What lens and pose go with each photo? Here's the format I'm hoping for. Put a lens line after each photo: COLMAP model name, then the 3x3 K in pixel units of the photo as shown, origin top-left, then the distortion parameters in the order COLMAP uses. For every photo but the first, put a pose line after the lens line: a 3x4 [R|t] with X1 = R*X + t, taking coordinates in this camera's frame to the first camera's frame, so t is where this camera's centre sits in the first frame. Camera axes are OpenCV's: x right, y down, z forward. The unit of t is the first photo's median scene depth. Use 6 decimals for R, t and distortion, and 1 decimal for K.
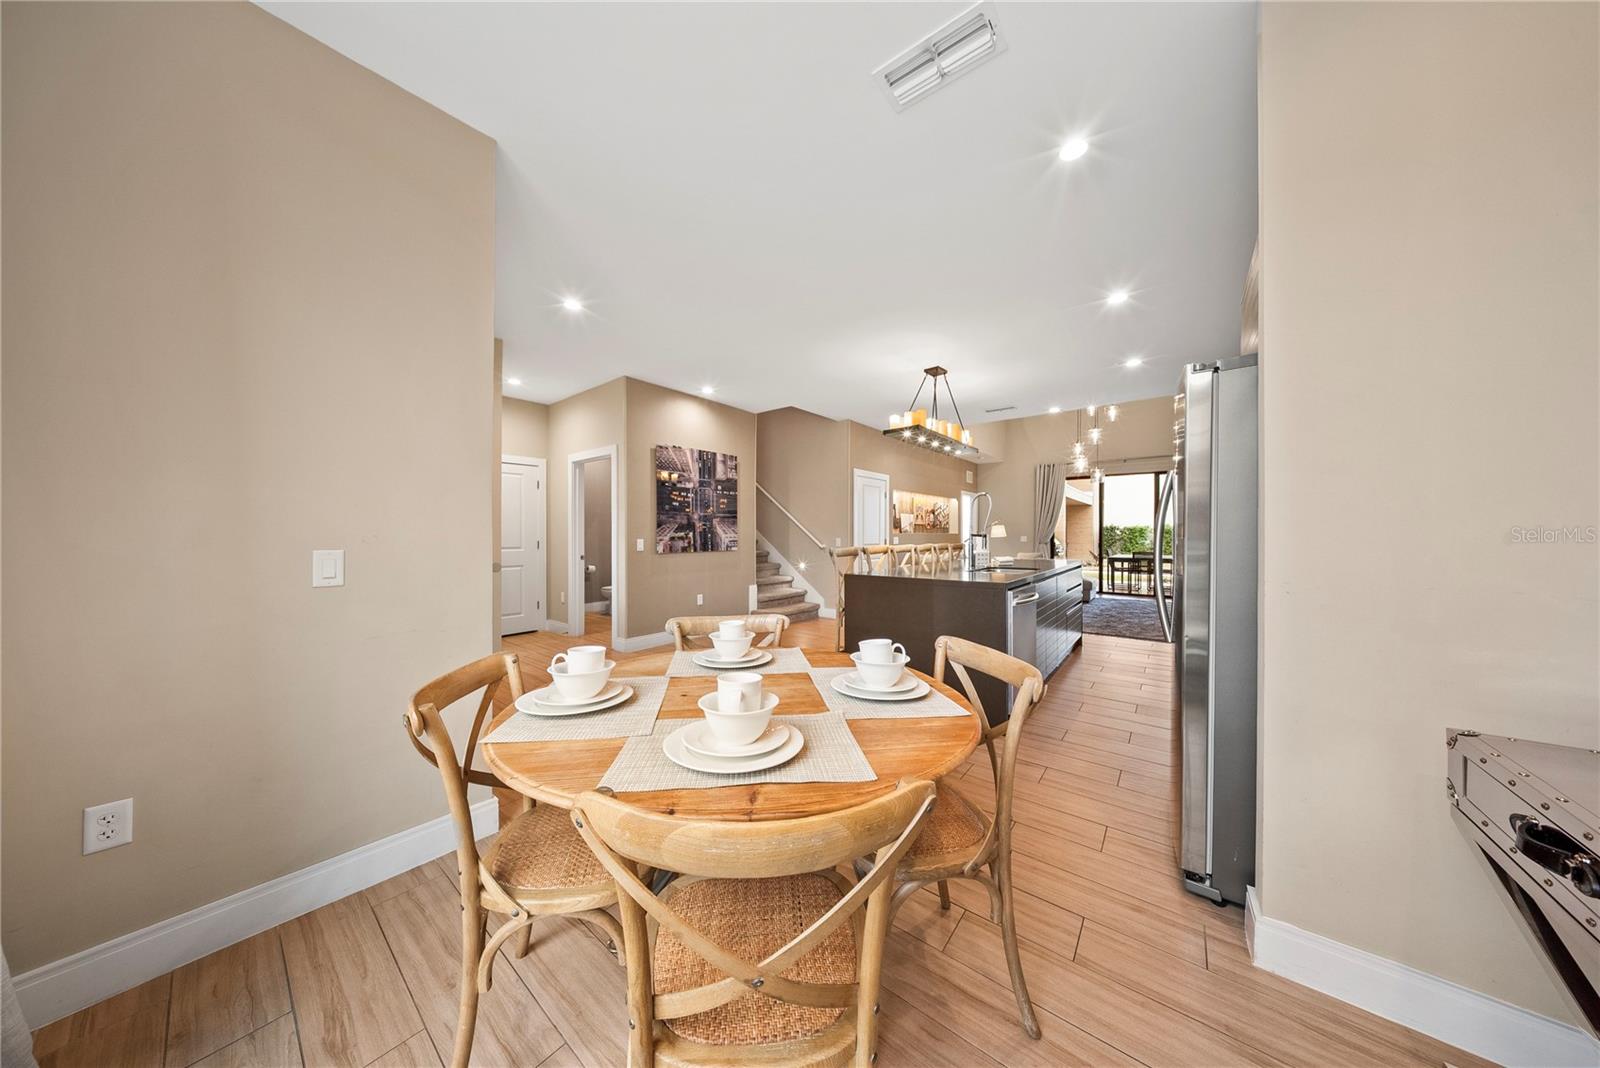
lens RADIAL K [[474.0, 0, 799.0], [0, 474.0, 537.4], [0, 0, 1]] dist [0.001245, 0.000027]
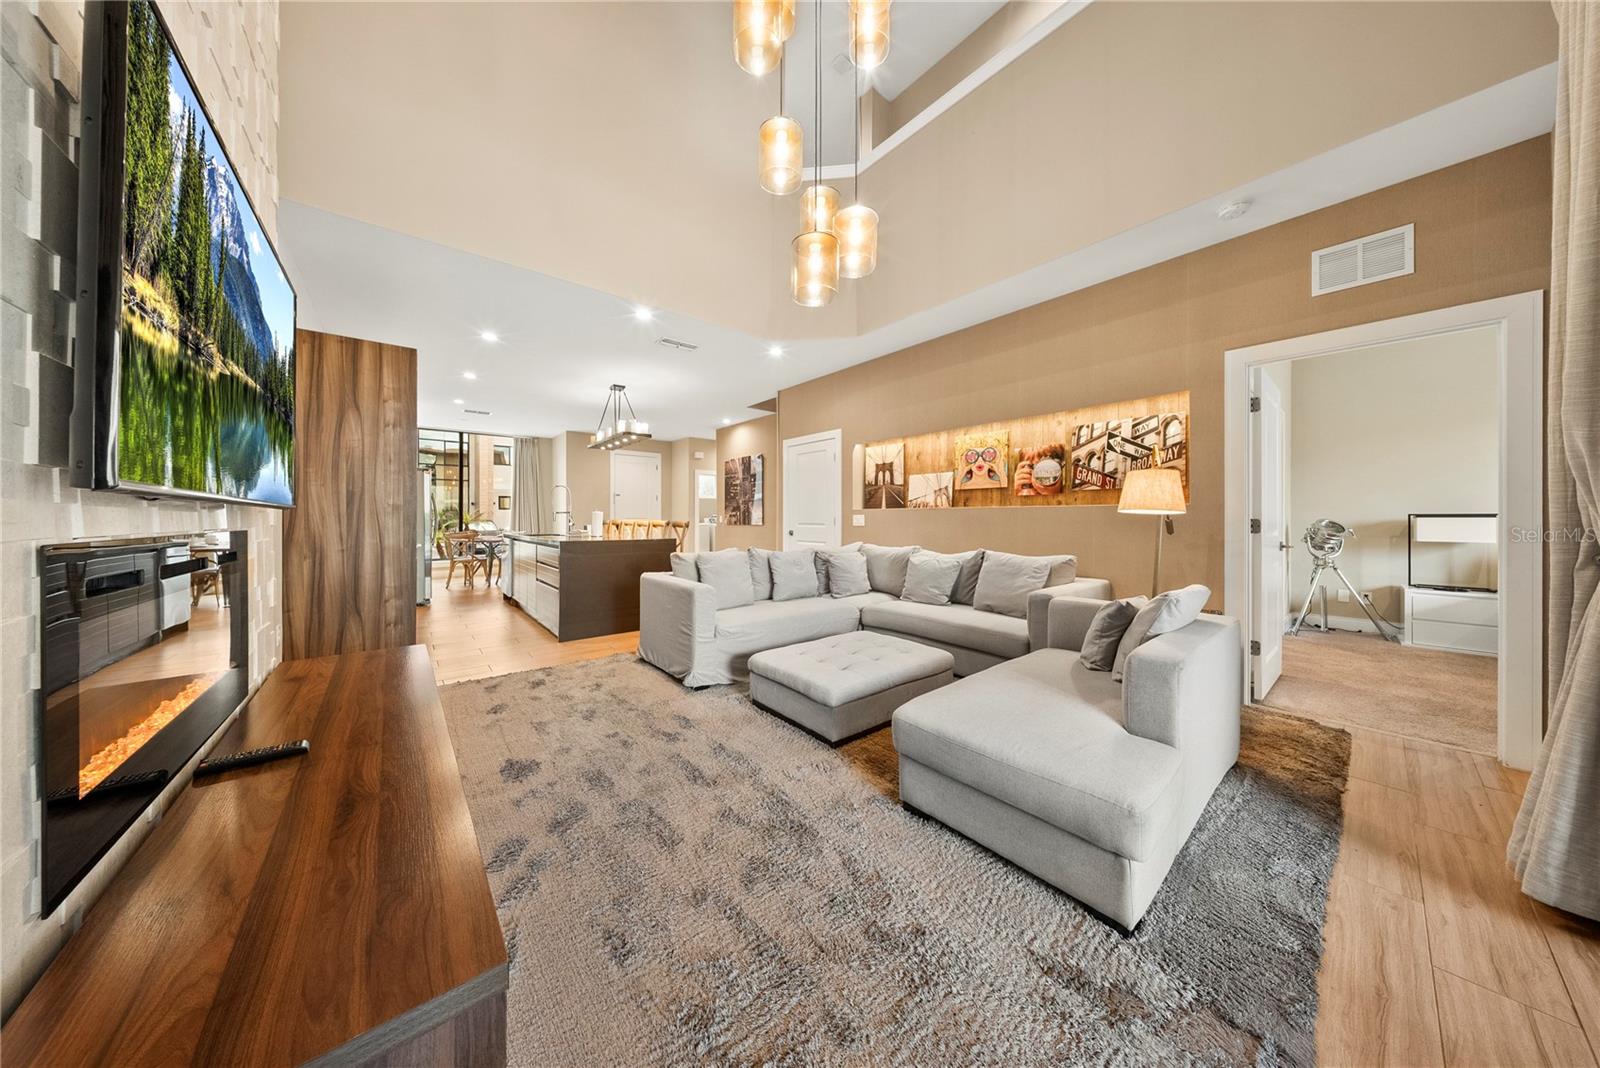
lens RADIAL K [[474.0, 0, 797.8], [0, 474.0, 517.8], [0, 0, 1]] dist [0.001245, 0.000027]
pose [[-0.202428, 0.004718, -0.979286, 1.238293], [-0.003986, 0.999976, 0.005641, -0.001041], [0.979289, 0.005046, -0.202404, 1.487634]]
